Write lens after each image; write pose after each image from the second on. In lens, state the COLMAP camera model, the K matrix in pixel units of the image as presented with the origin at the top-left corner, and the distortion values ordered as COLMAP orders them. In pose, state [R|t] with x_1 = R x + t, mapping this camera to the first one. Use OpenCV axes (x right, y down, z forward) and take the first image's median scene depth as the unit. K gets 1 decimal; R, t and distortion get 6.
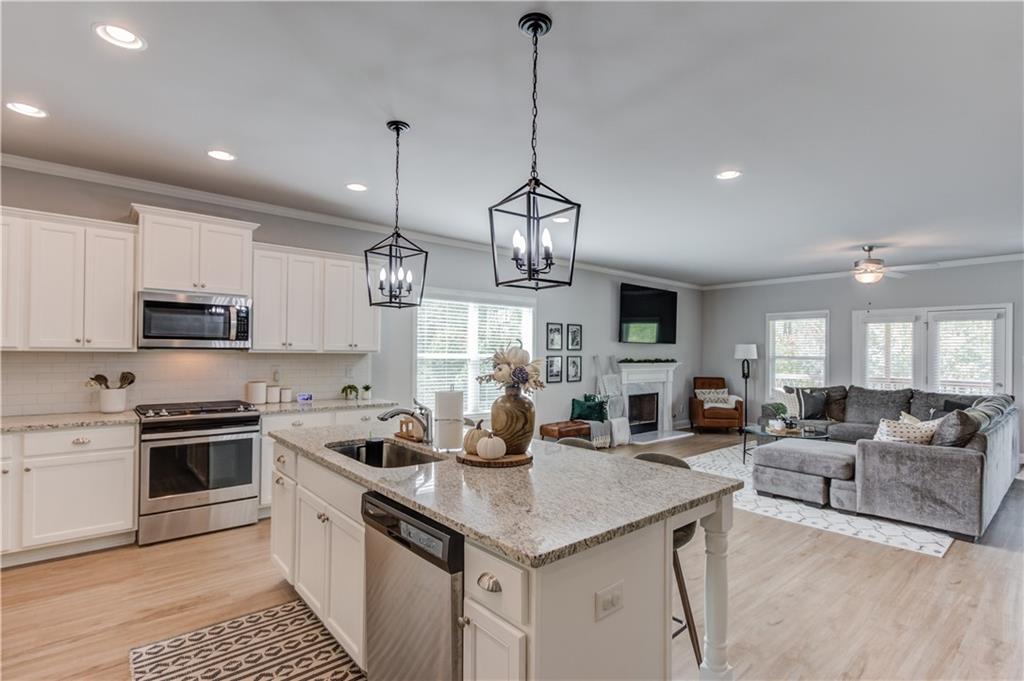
lens RADIAL K [[496.4, 0, 514.4], [0, 496.4, 345.7], [0, 0, 1]] dist [-0.003737, 0.000462]
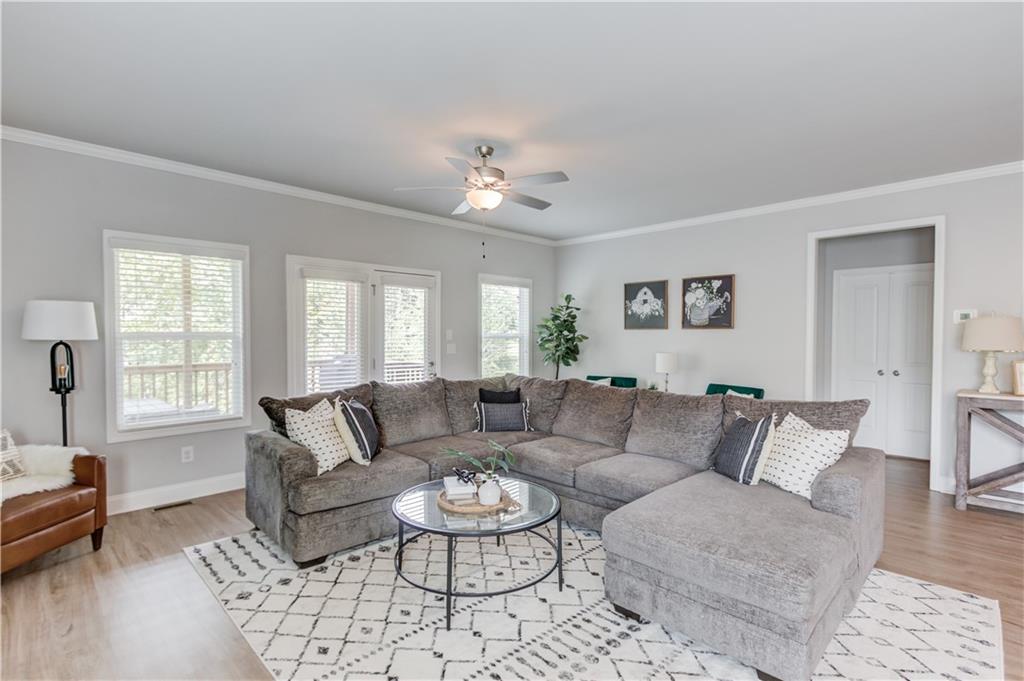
lens RADIAL K [[496.4, 0, 512.3], [0, 496.4, 341.5], [0, 0, 1]] dist [-0.003737, 0.000462]
pose [[-0.060430, -0.019848, 0.997975, 0.092229], [-0.013675, 0.999725, 0.019055, 0.020136], [-0.998079, -0.012496, -0.060685, 0.868170]]
